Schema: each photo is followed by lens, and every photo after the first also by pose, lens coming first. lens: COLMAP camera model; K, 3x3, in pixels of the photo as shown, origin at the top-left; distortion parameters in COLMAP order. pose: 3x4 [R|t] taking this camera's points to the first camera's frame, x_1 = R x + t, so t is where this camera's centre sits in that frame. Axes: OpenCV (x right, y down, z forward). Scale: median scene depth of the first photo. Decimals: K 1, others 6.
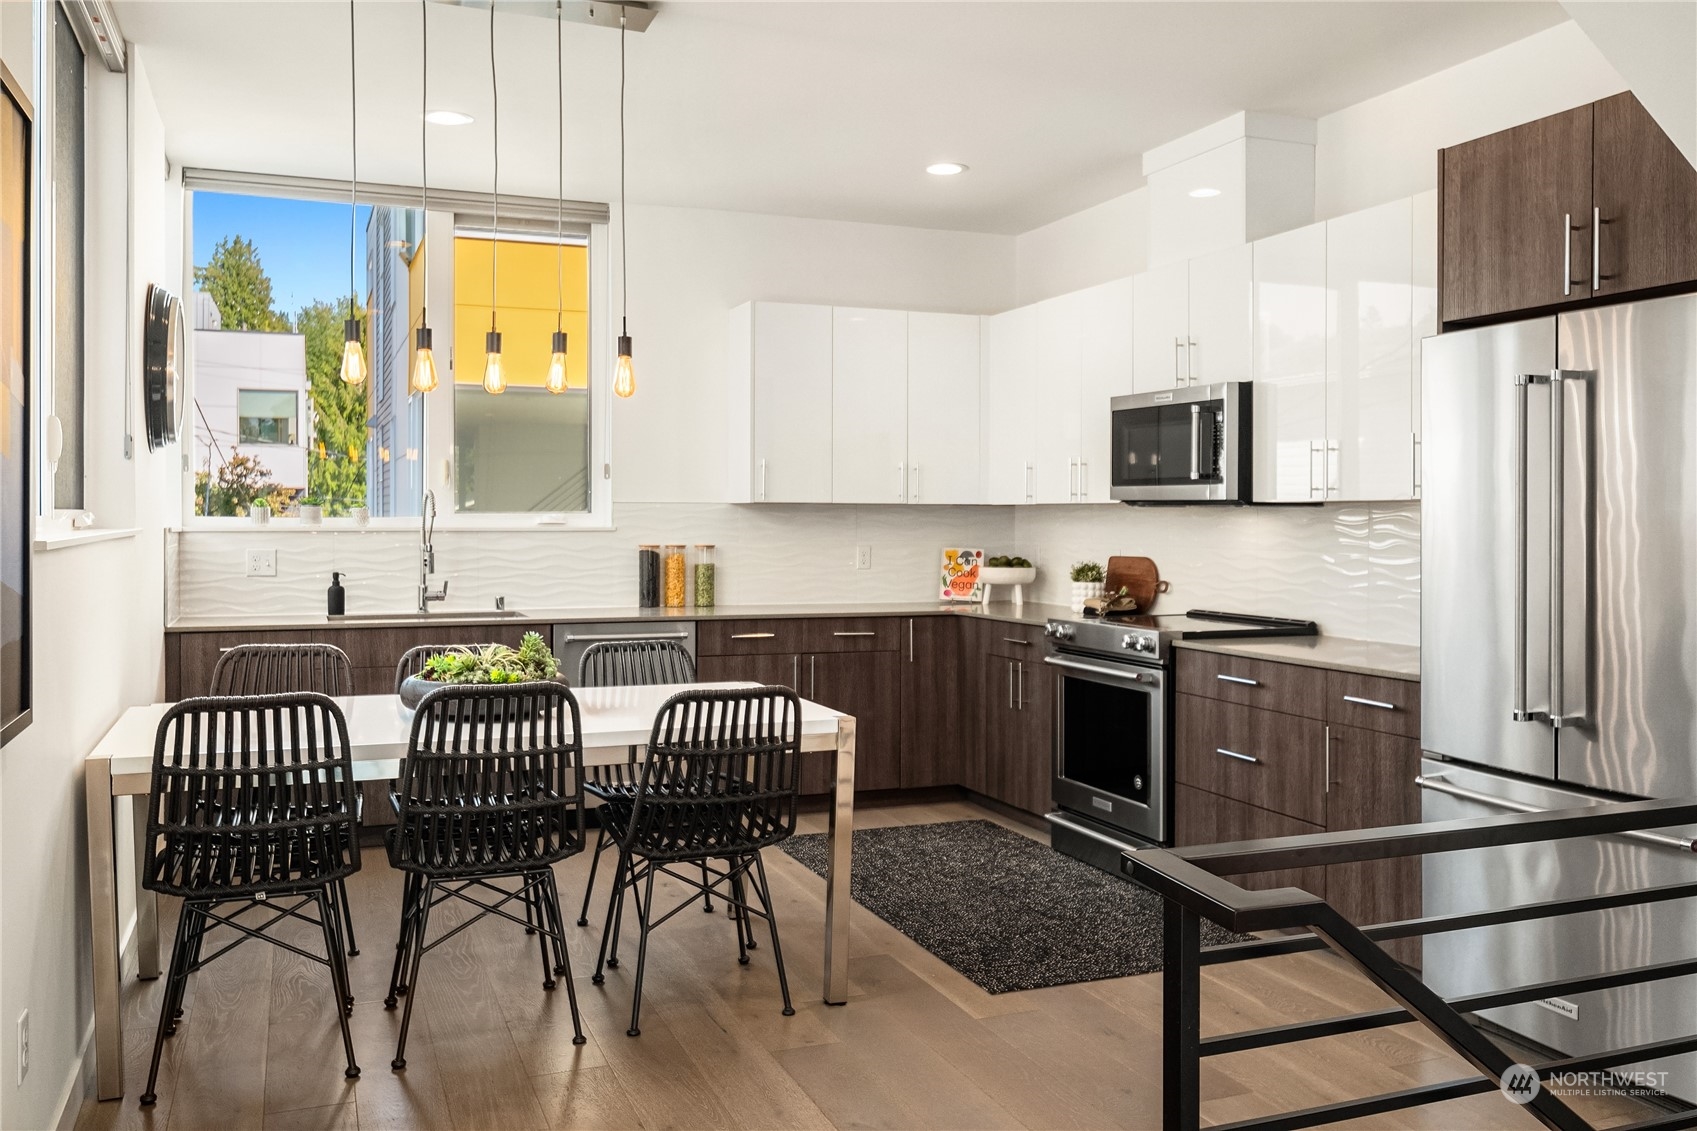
lens RADIAL K [[1330.4, 0, 772.3], [0, 1330.4, 546.6], [0, 0, 1]] dist [-0.002122, 0.004443]
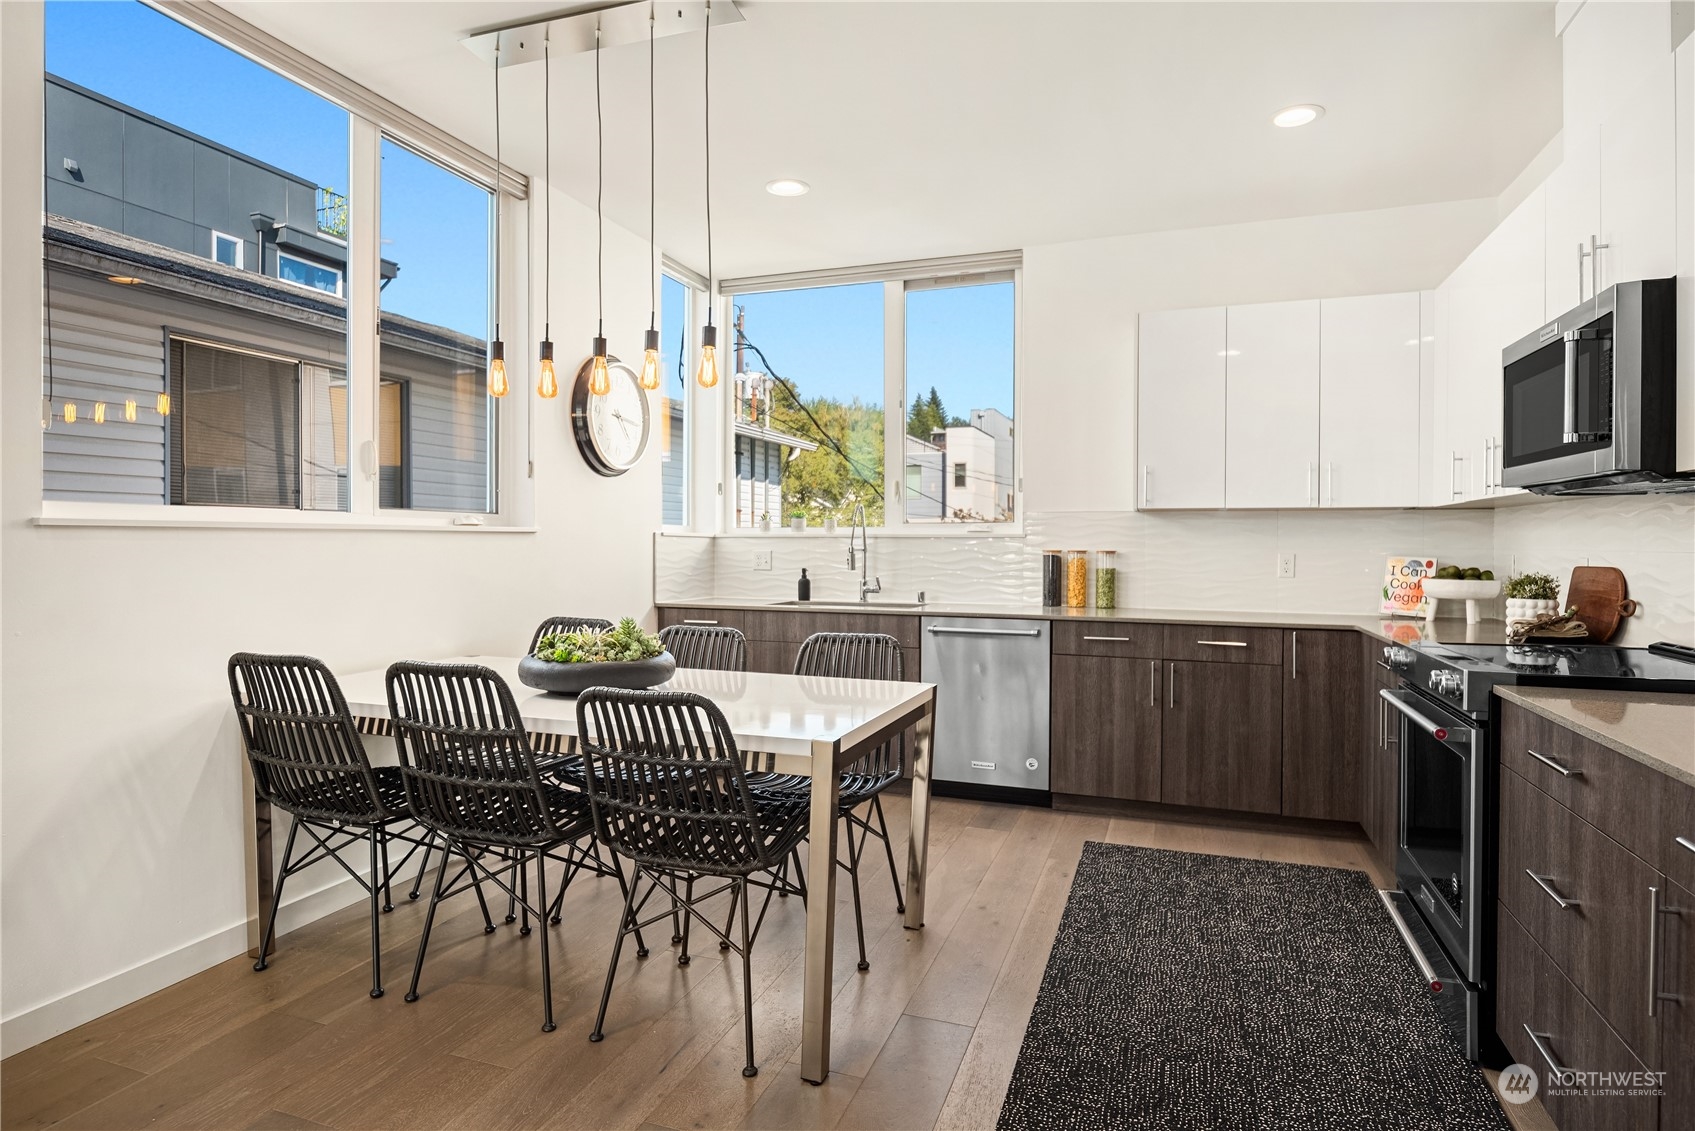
lens RADIAL K [[861.1, 0, 901.1], [0, 861.1, 558.4], [0, 0, 1]] dist [-0.003384, -0.001424]
pose [[0.785524, 0.010361, -0.618745, 0.272297], [-0.015556, 0.999874, -0.003005, 0.010672], [0.618636, 0.011985, 0.785586, 0.390688]]
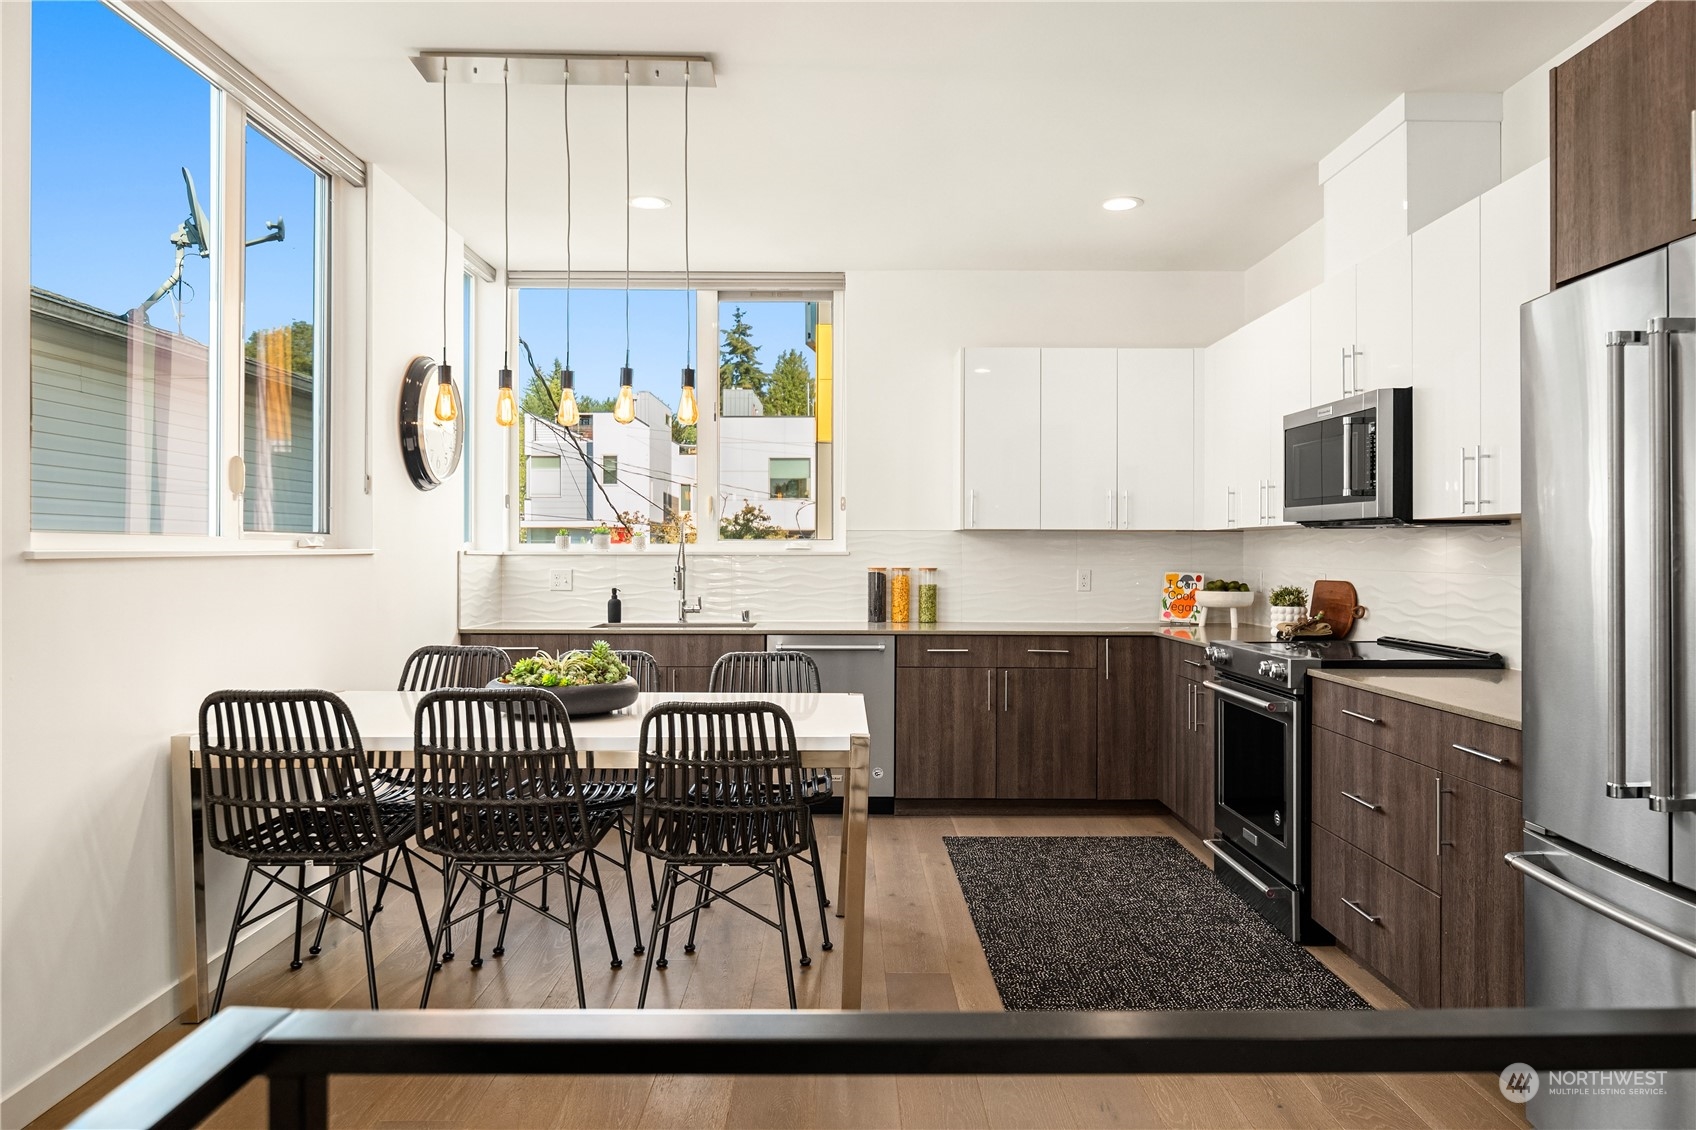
lens RADIAL K [[1028.9, 0, 848.0], [0, 1028.9, 565.0], [0, 0, 1]] dist [-0.001448, -0.001529]
pose [[0.941554, 0.002728, -0.336850, 0.196232], [-0.006148, 0.999940, -0.009089, 0.005117], [0.336805, 0.010629, 0.941515, 0.174911]]
